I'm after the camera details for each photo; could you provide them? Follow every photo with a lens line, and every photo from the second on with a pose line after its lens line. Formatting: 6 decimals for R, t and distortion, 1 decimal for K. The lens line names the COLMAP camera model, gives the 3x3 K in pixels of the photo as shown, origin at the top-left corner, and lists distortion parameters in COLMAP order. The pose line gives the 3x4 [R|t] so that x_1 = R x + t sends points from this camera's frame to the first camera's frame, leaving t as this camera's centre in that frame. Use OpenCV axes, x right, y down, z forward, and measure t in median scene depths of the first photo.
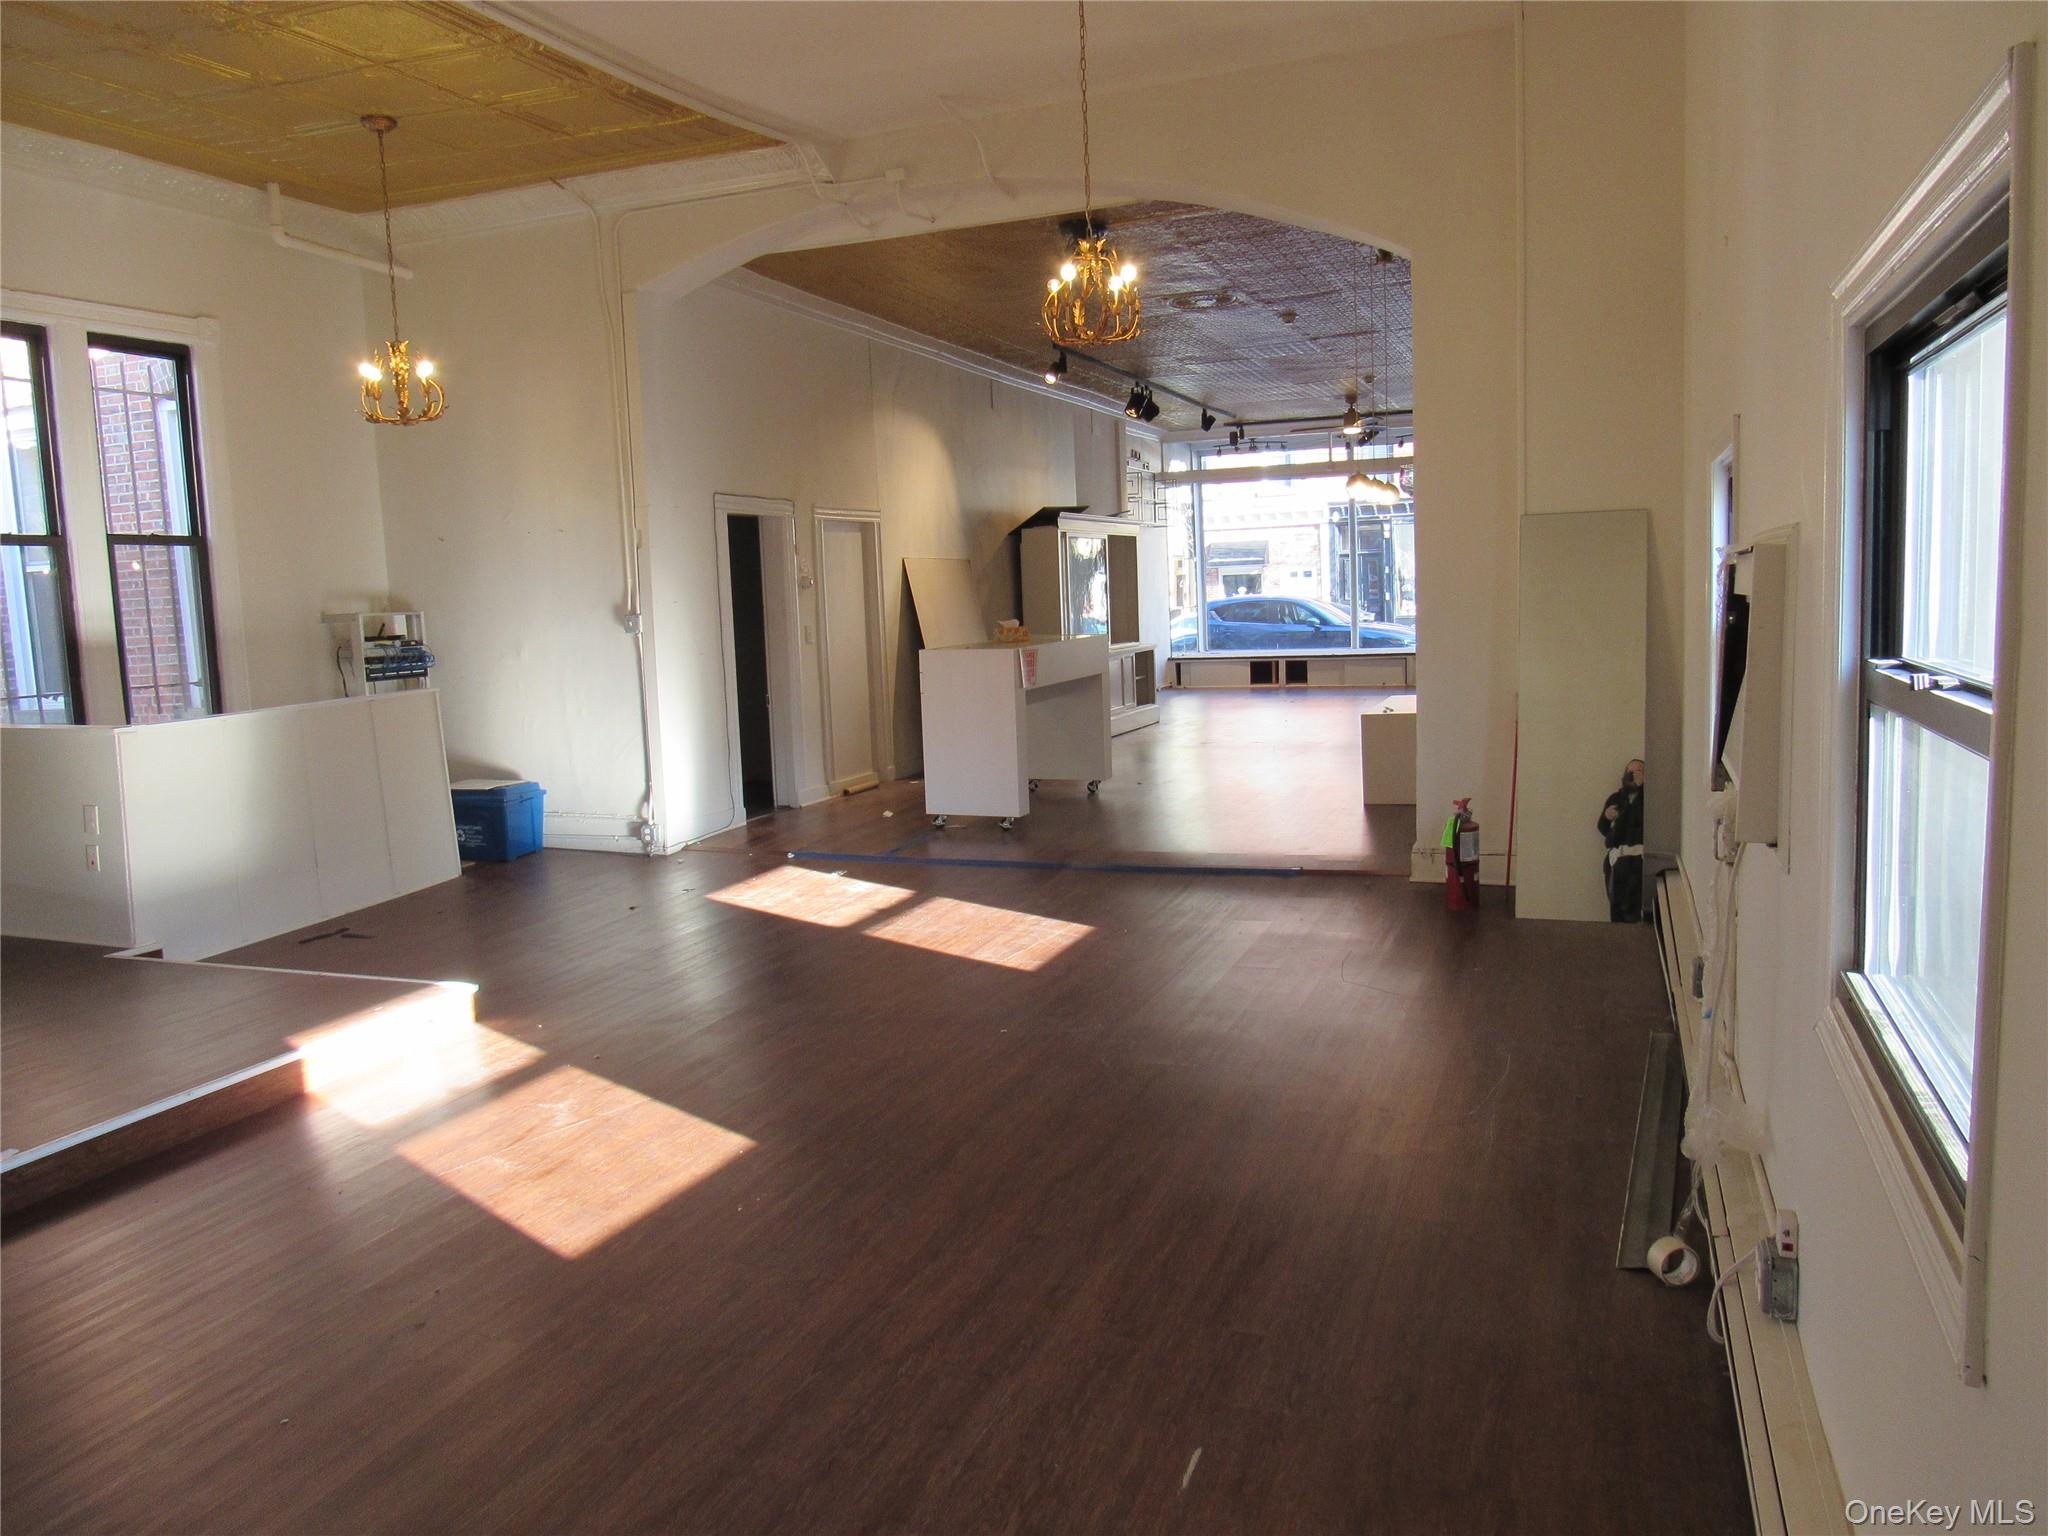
lens RADIAL K [[1459.7, 0, 1028.4], [0, 1459.7, 764.8], [0, 0, 1]] dist [-0.034699, 0.003585]
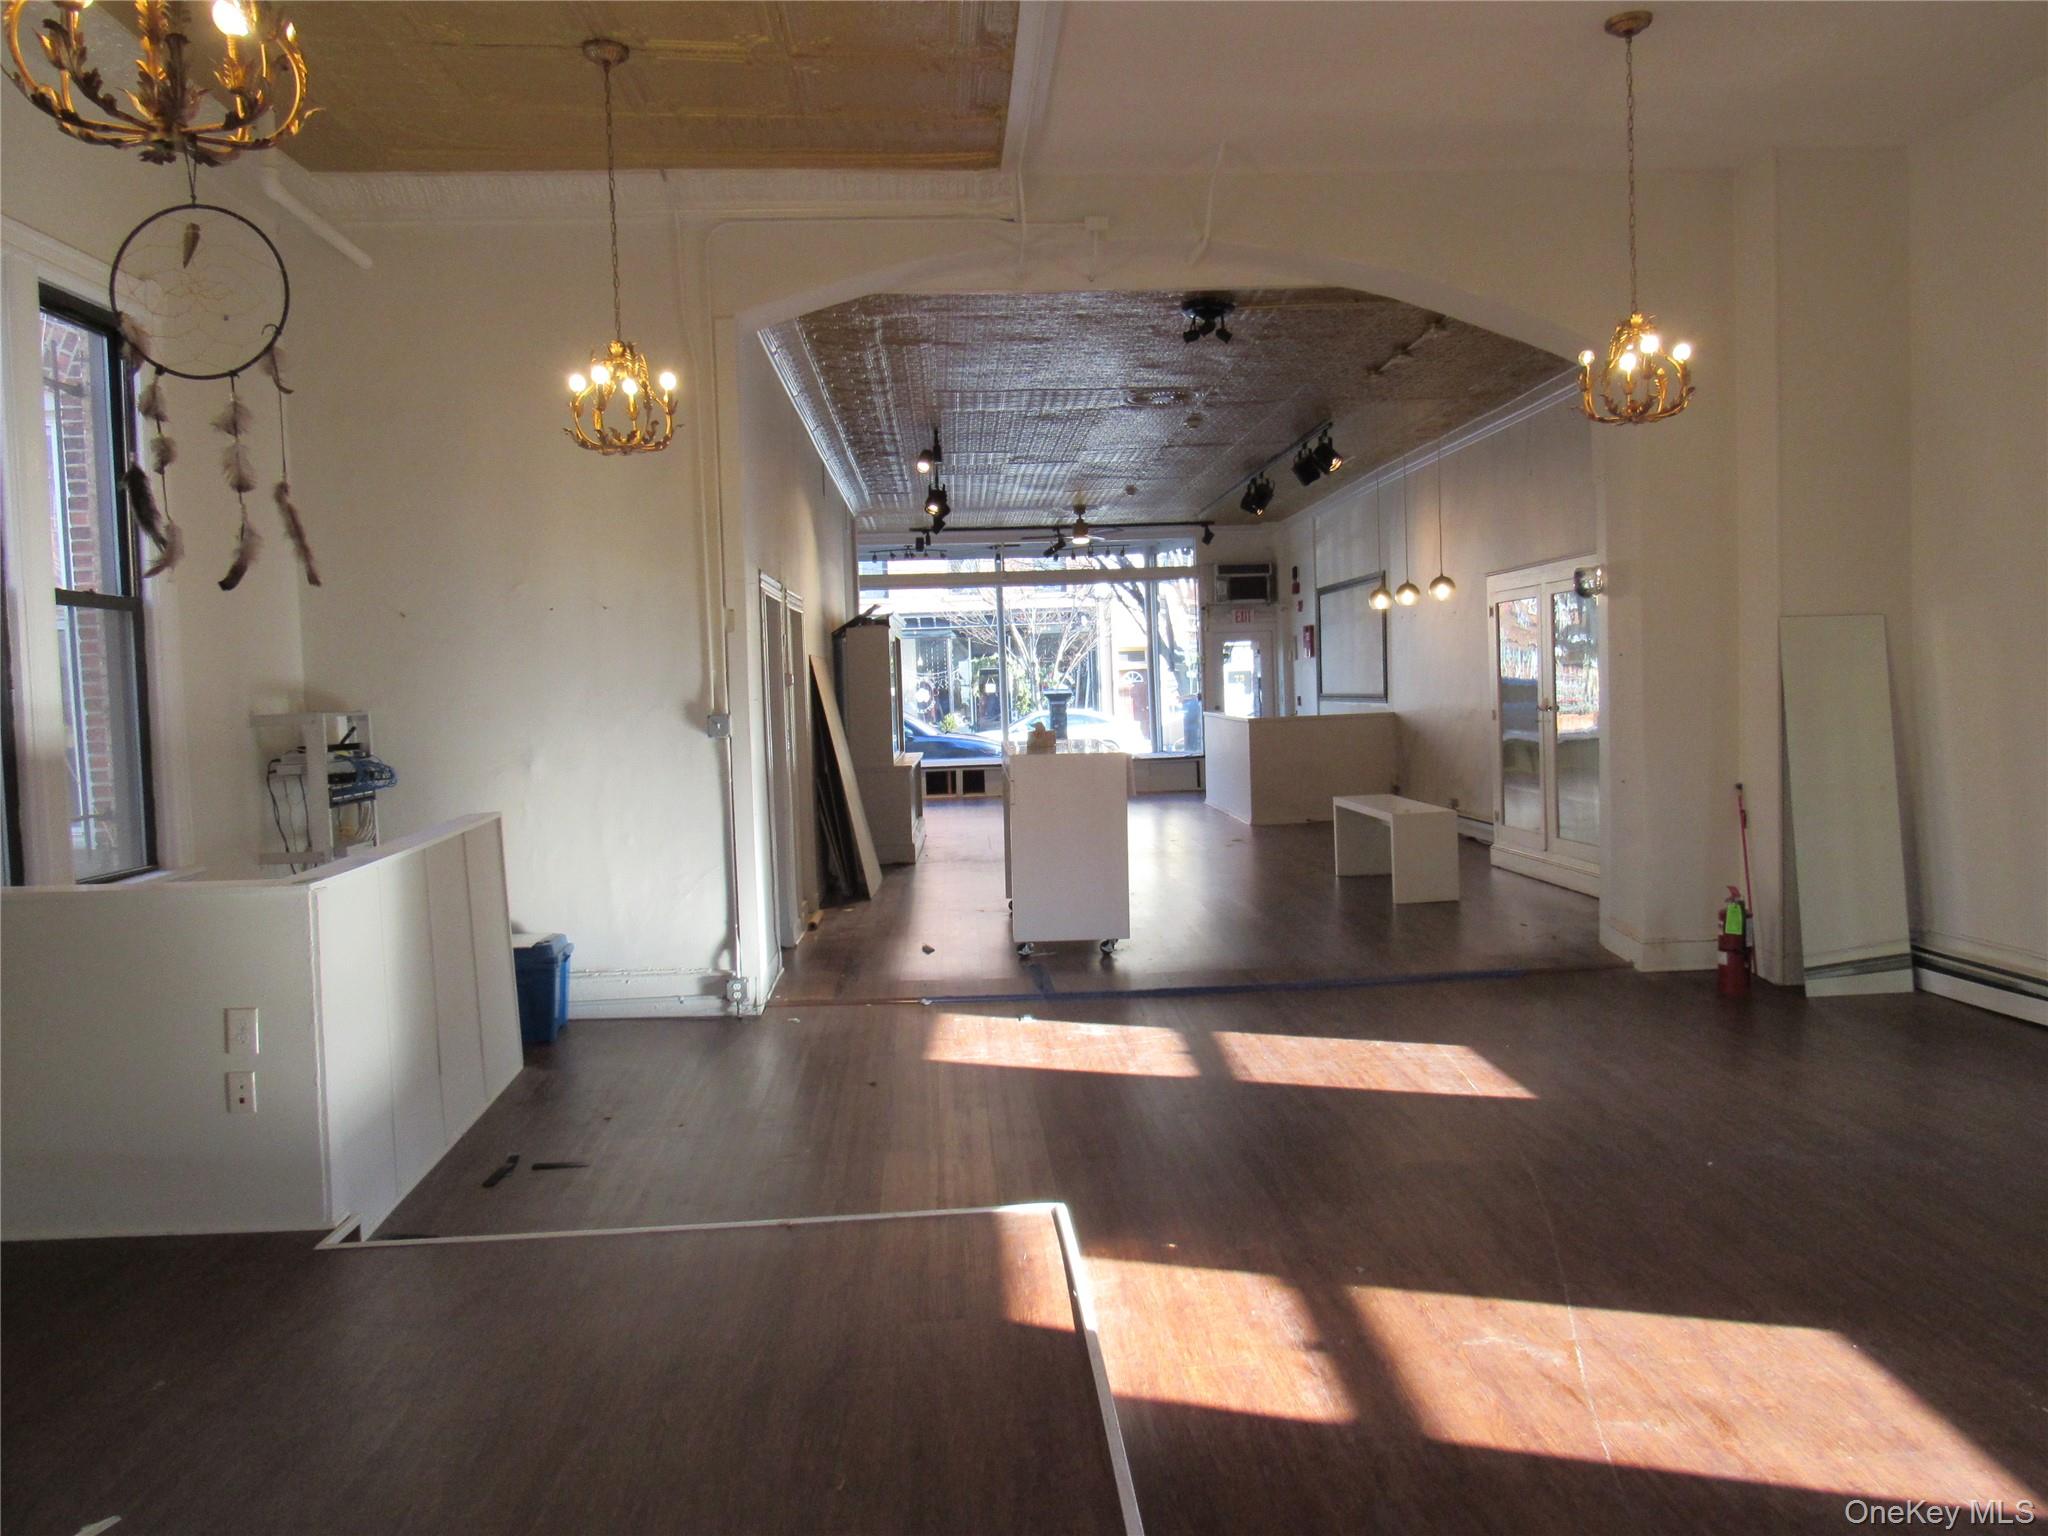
lens RADIAL K [[1459.7, 0, 1028.4], [0, 1459.7, 764.8], [0, 0, 1]] dist [-0.034699, 0.003585]
pose [[0.904938, -0.015728, 0.425254, -0.450332], [0.049371, 0.996449, -0.068208, -0.012850], [-0.422671, 0.082719, 0.902500, 0.207106]]
